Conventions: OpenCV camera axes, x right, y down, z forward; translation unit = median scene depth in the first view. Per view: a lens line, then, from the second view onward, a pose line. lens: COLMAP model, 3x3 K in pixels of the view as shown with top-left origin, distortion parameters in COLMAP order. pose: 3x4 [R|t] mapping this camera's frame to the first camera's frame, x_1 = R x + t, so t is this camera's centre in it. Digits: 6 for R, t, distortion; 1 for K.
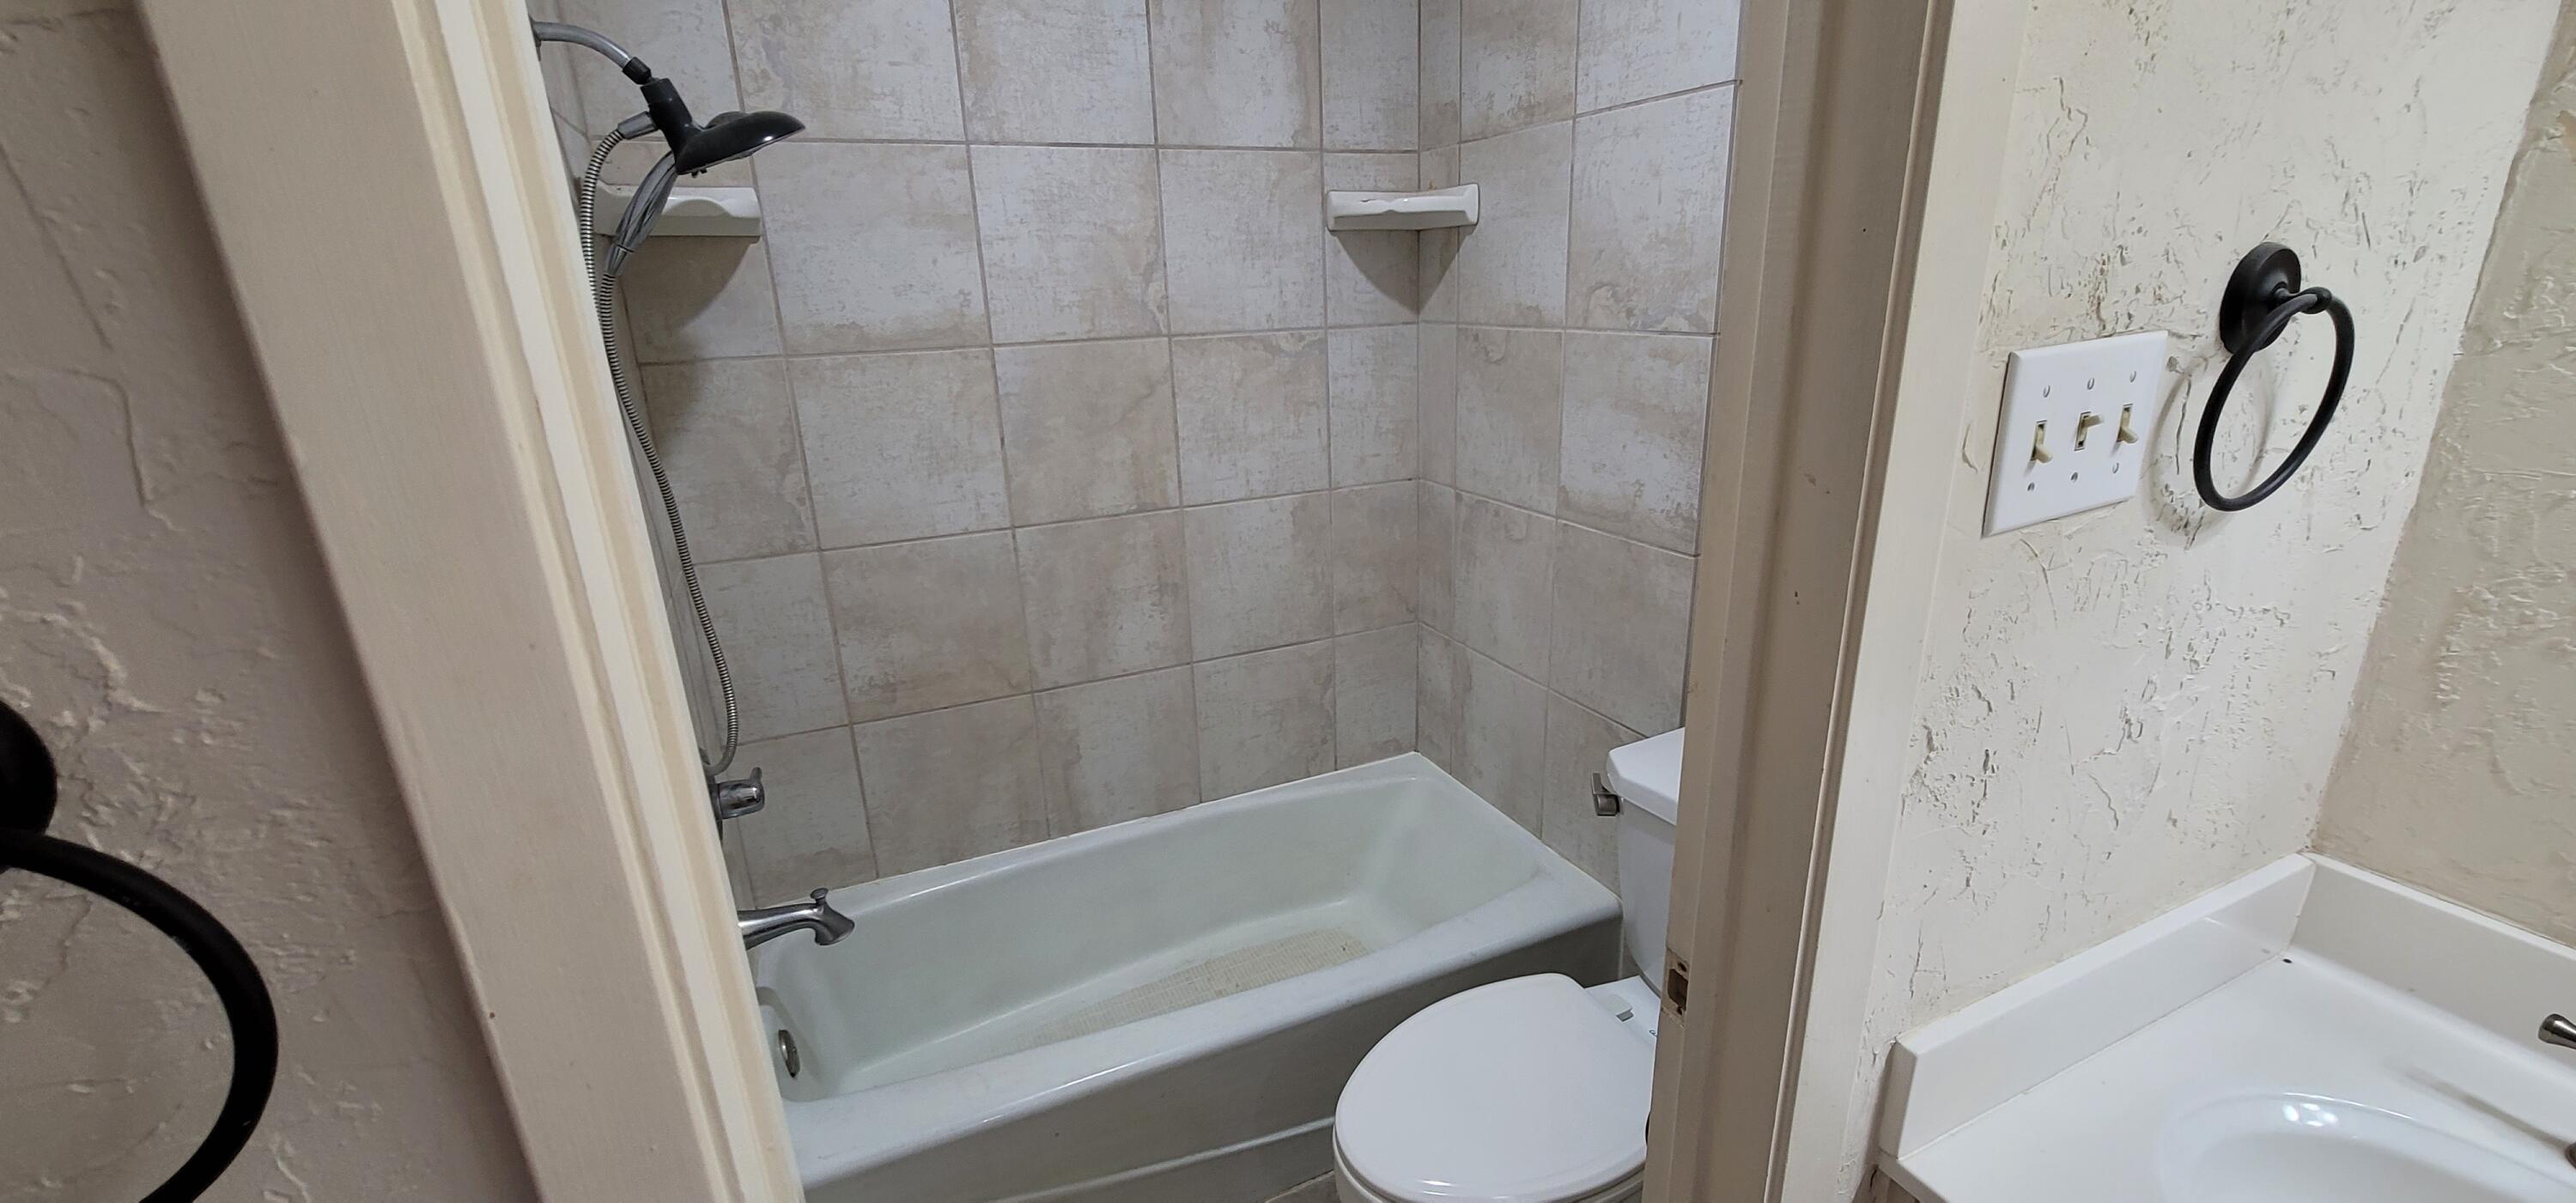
lens RADIAL K [[1048.0, 0, 1301.7], [0, 1048.0, 613.0], [0, 0, 1]] dist [-0.004033, 0.000411]
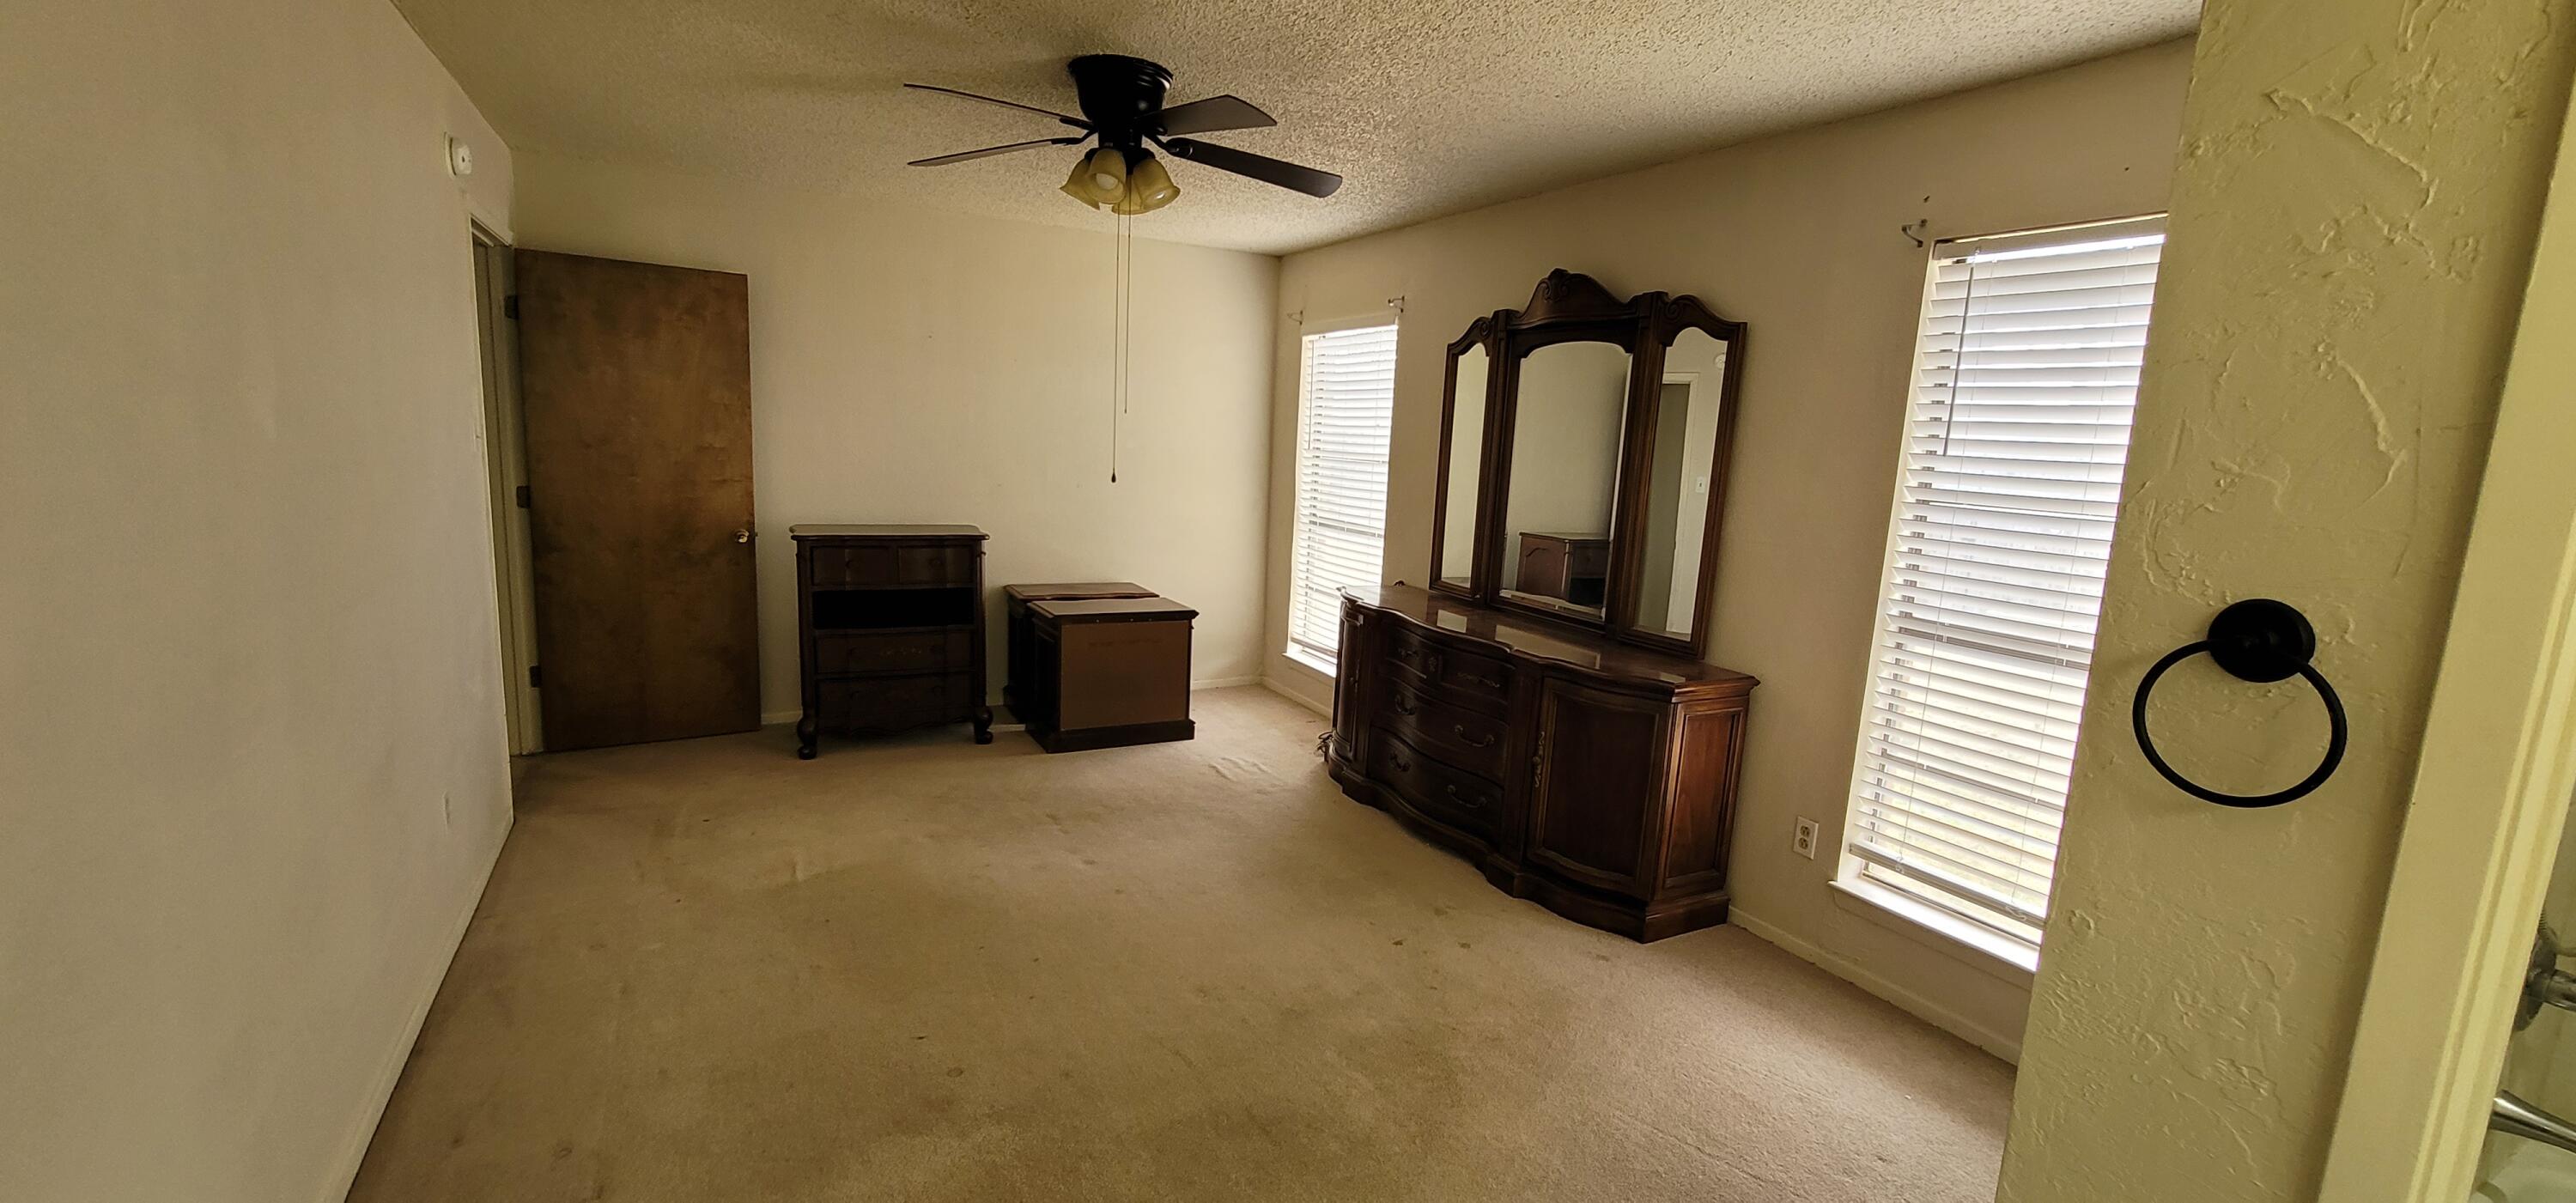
lens RADIAL K [[1040.5, 0, 1288.1], [0, 1040.5, 631.2], [0, 0, 1]] dist [-0.001437, -0.000010]
pose [[0.065798, 0.218029, -0.973722, 0.280293], [-0.357109, 0.916348, 0.181051, 0.112236], [0.931742, 0.335812, 0.138154, -0.405732]]
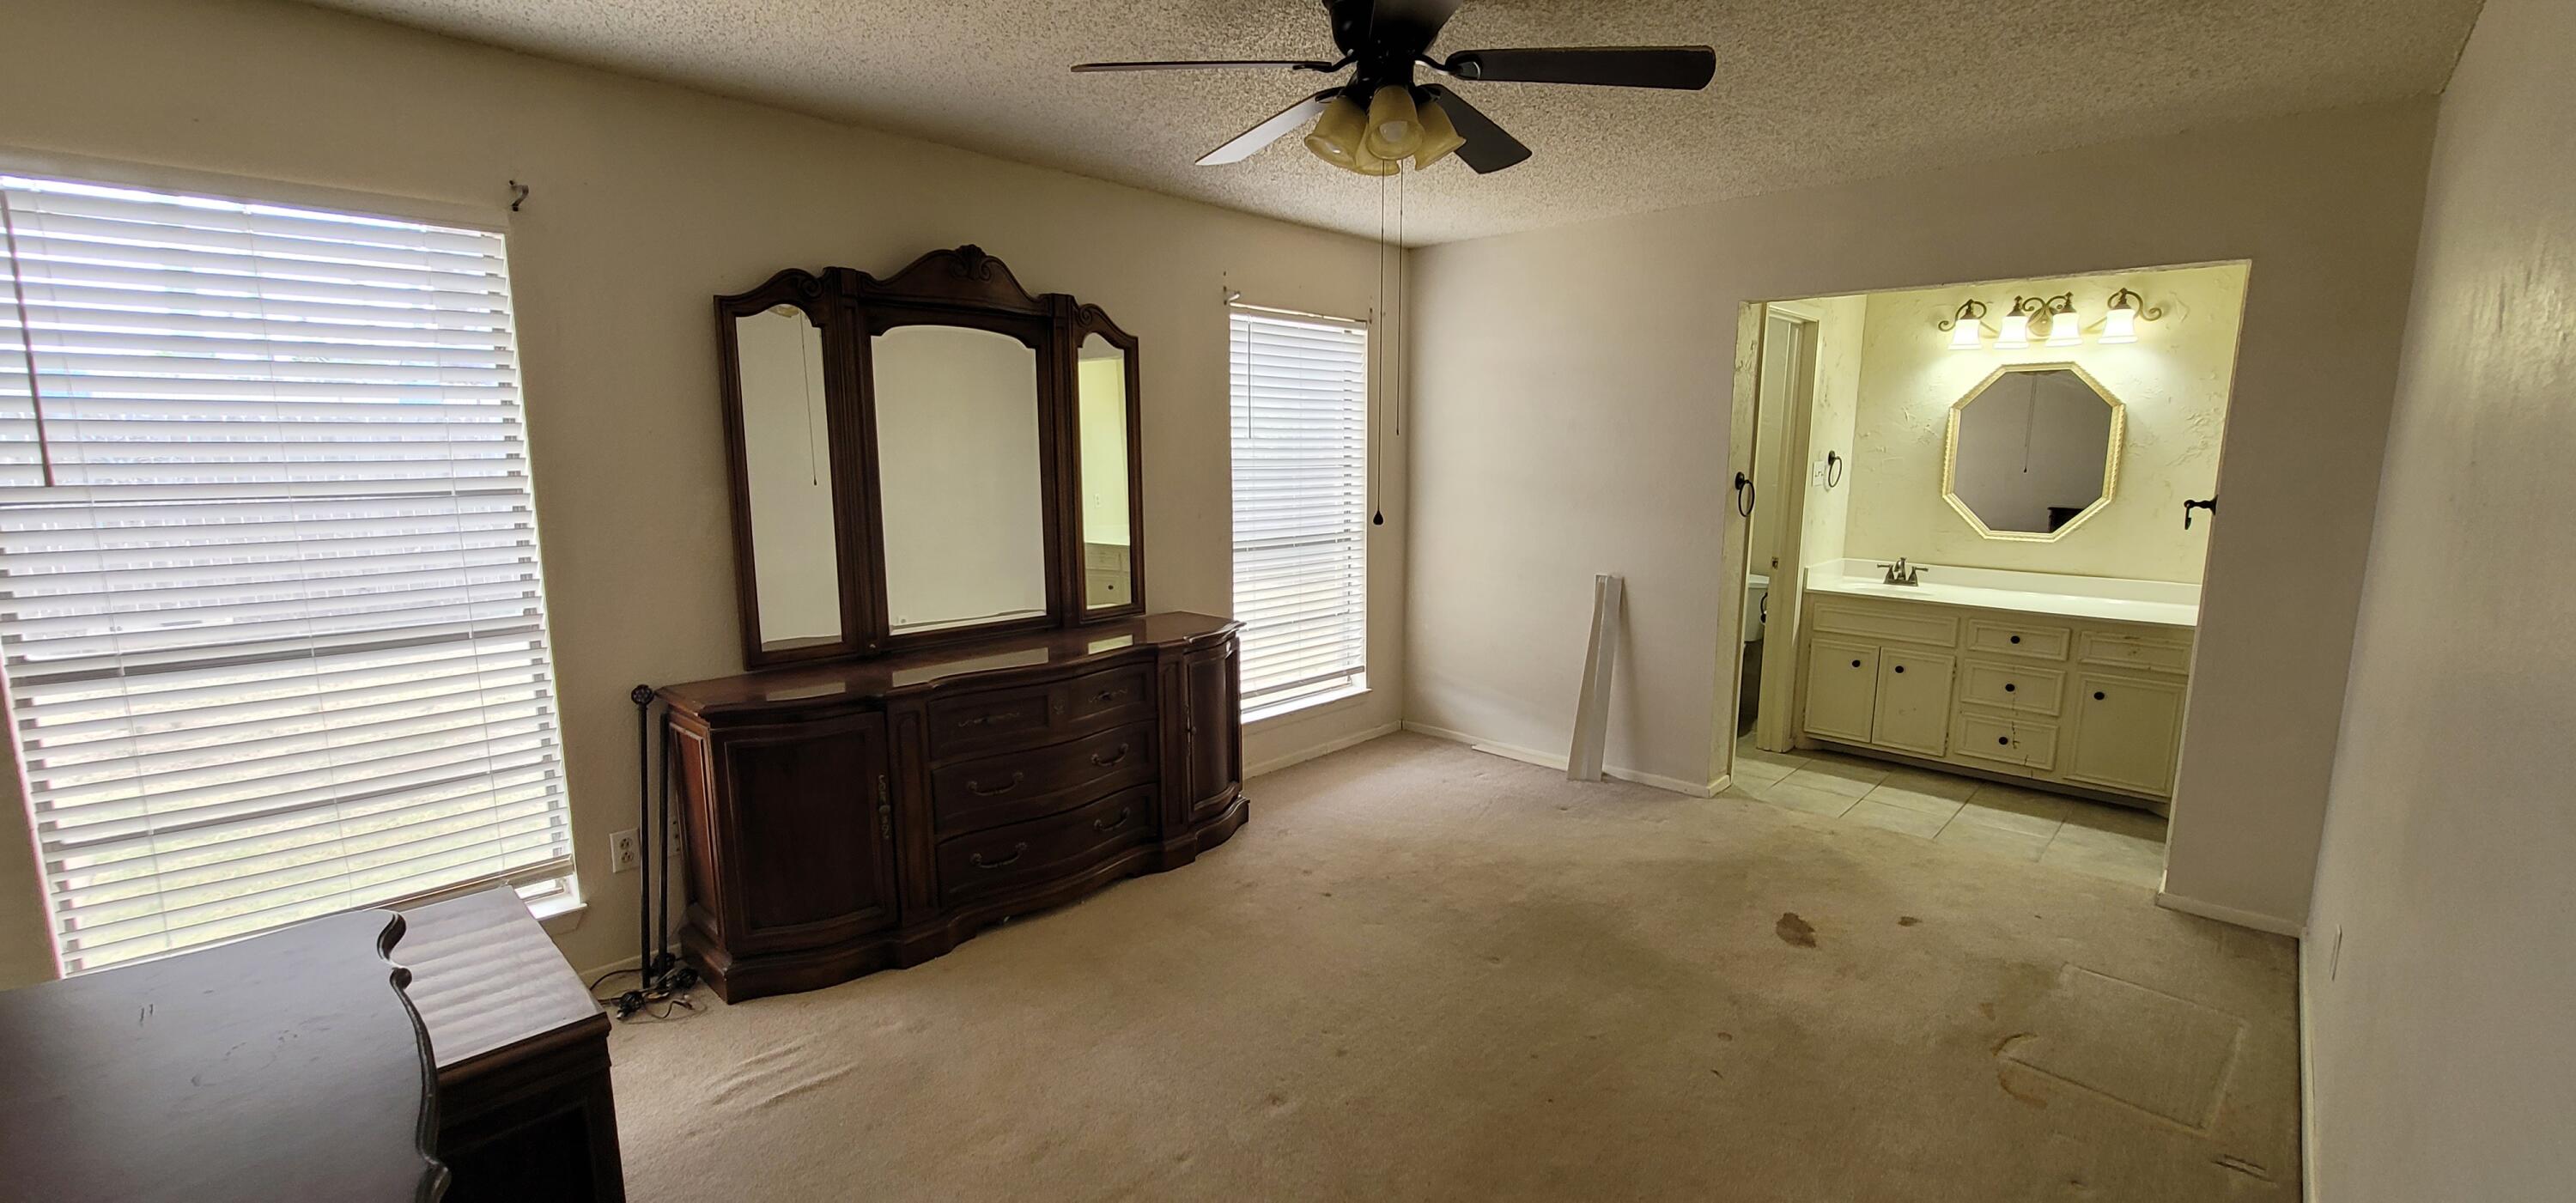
lens RADIAL K [[1048.0, 0, 1301.7], [0, 1048.0, 613.0], [0, 0, 1]] dist [-0.004033, 0.000411]
pose [[0.927822, -0.027712, 0.371993, -2.269327], [0.084889, 0.986757, -0.138220, 0.631459], [-0.363237, 0.159822, 0.917887, -1.803443]]
